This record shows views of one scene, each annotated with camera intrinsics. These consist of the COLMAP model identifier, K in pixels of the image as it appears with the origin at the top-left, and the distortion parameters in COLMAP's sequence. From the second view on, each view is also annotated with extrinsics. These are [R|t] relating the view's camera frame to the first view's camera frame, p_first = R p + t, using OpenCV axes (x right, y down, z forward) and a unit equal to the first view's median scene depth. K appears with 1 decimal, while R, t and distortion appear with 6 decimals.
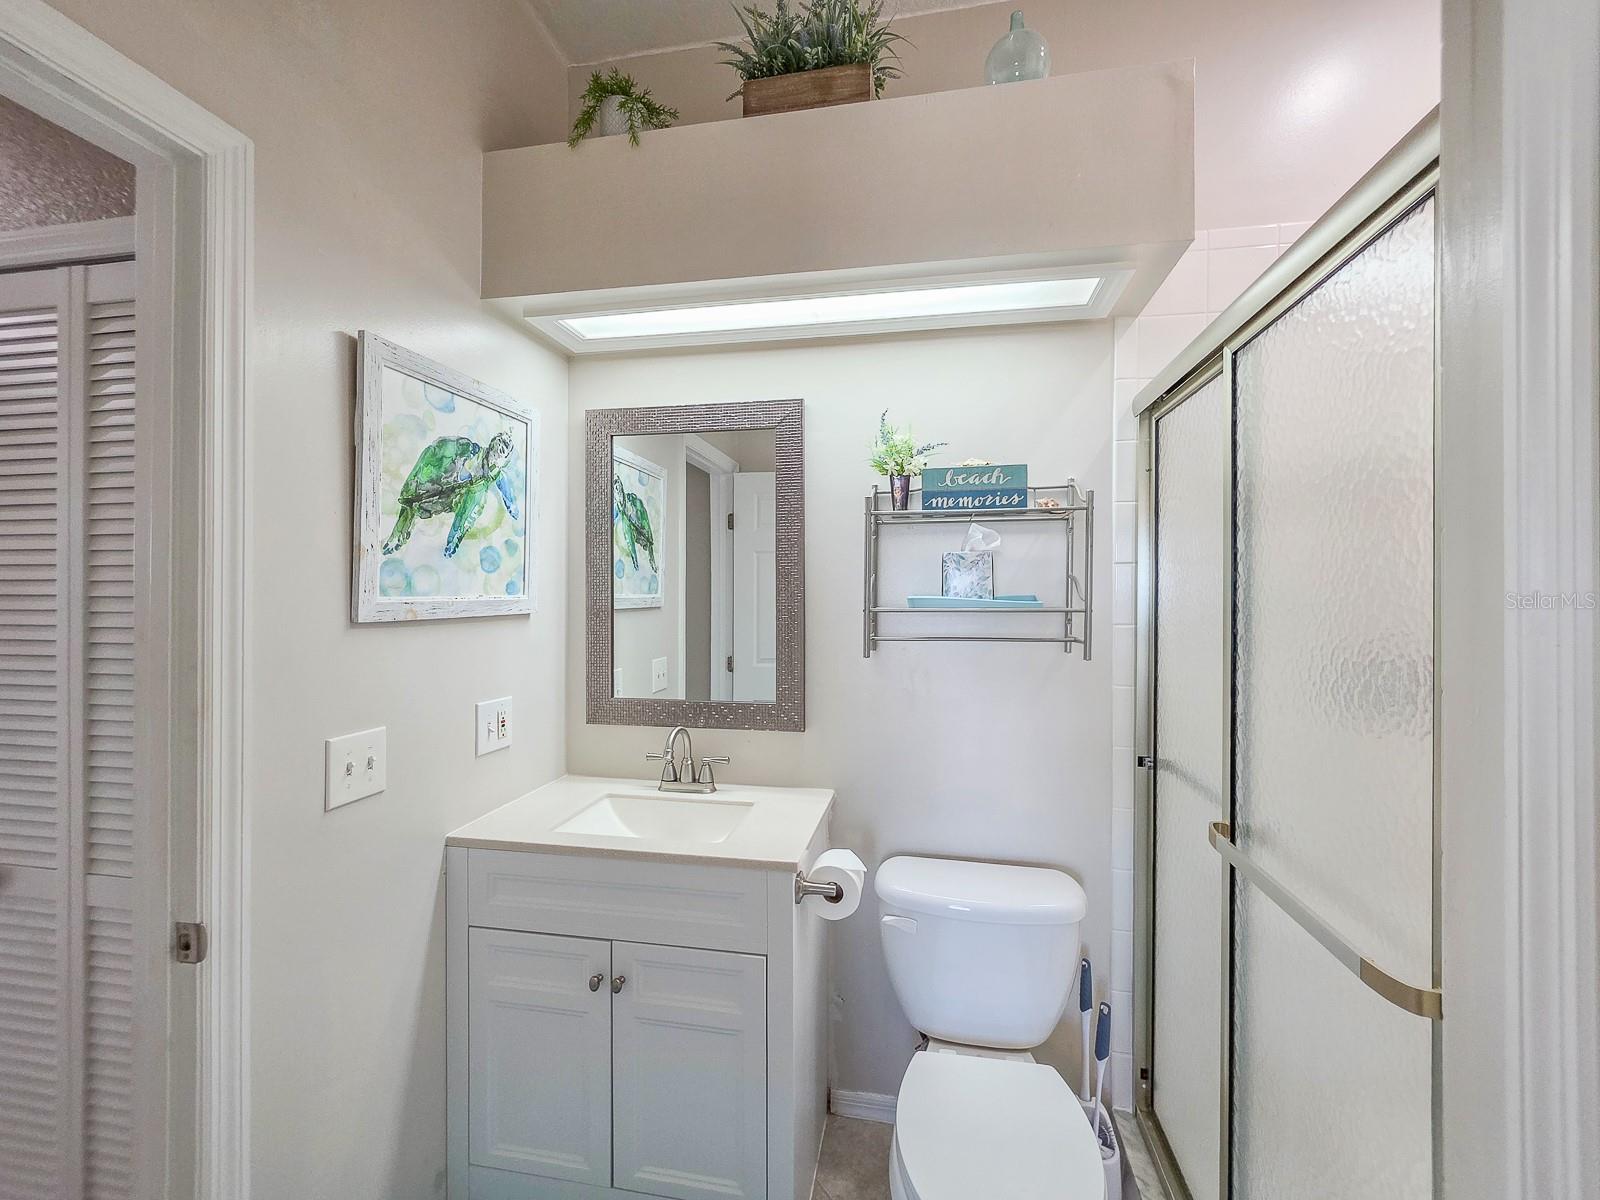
lens RADIAL K [[647.4, 0, 800.1], [0, 647.4, 591.1], [0, 0, 1]] dist [-0.000462, 0.000122]
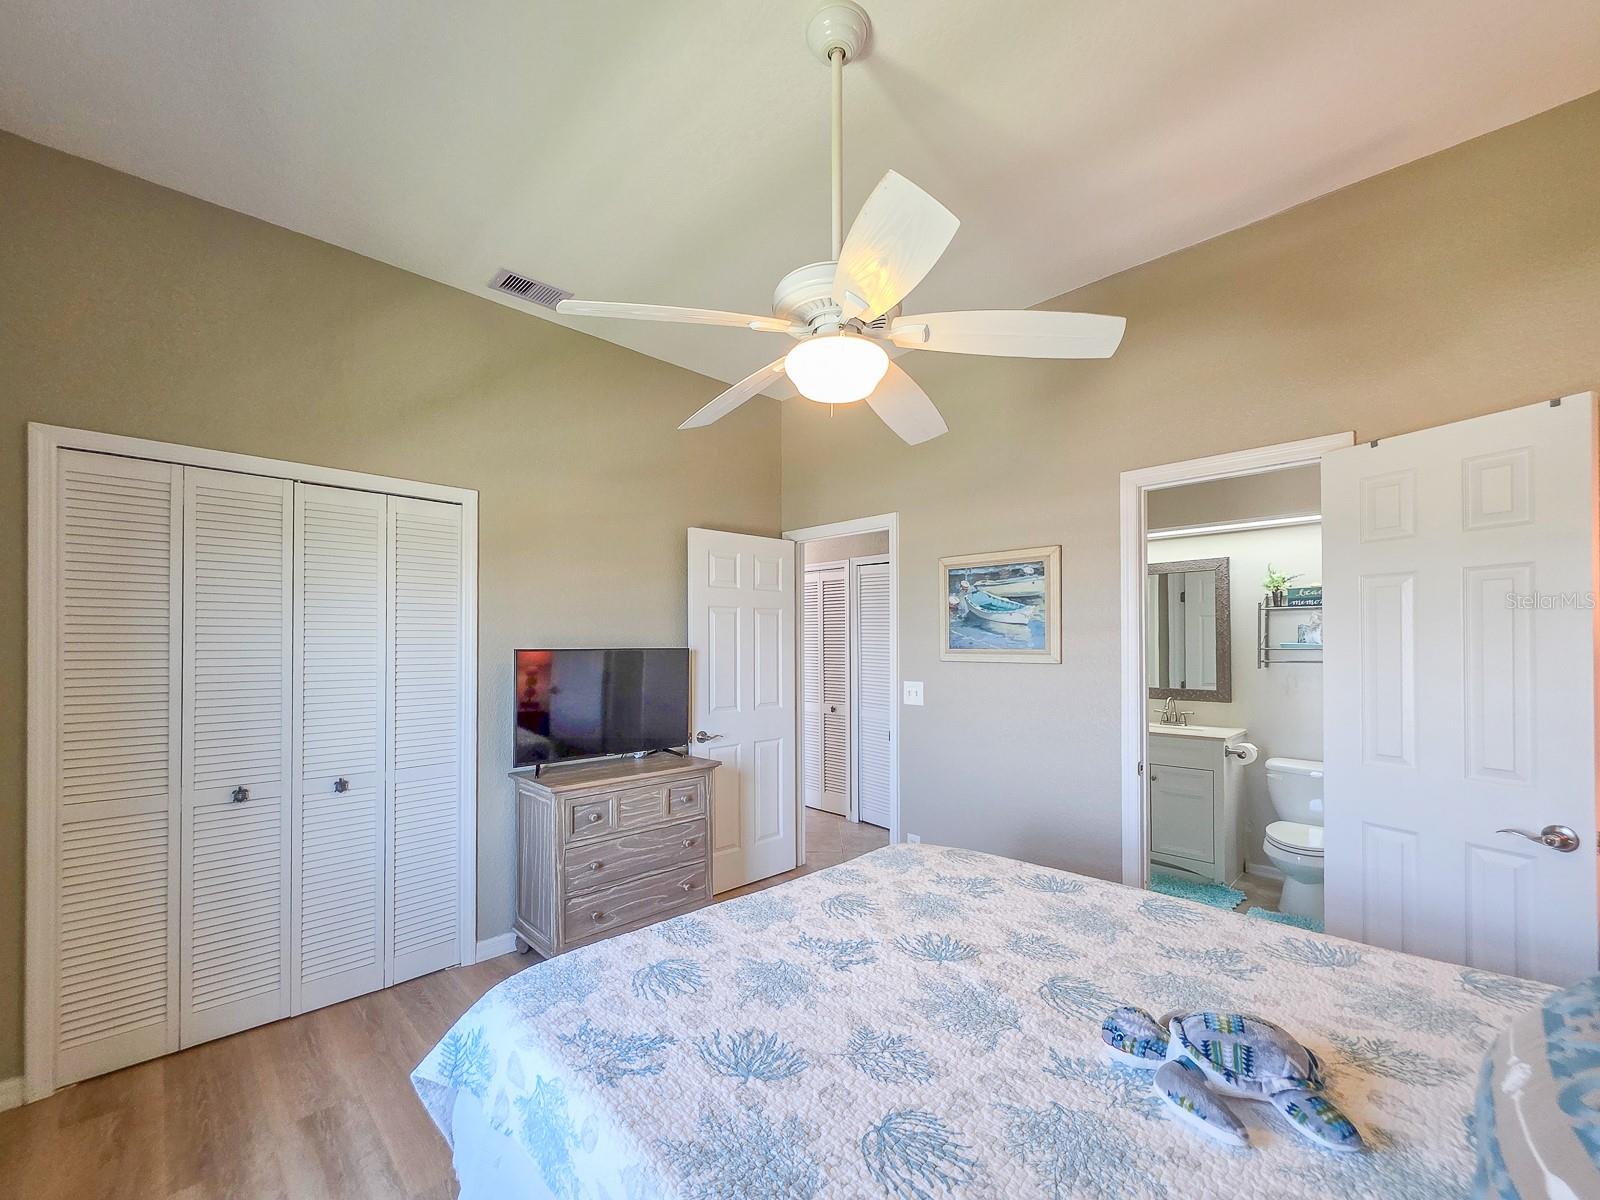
lens RADIAL K [[666.1, 0, 817.5], [0, 666.1, 637.8], [0, 0, 1]] dist [0.000373, 0.000127]
pose [[0.839272, -0.003701, -0.543699, 0.067882], [0.000826, 0.999984, -0.005532, 0.003486], [0.543711, 0.004193, 0.839262, -1.958949]]
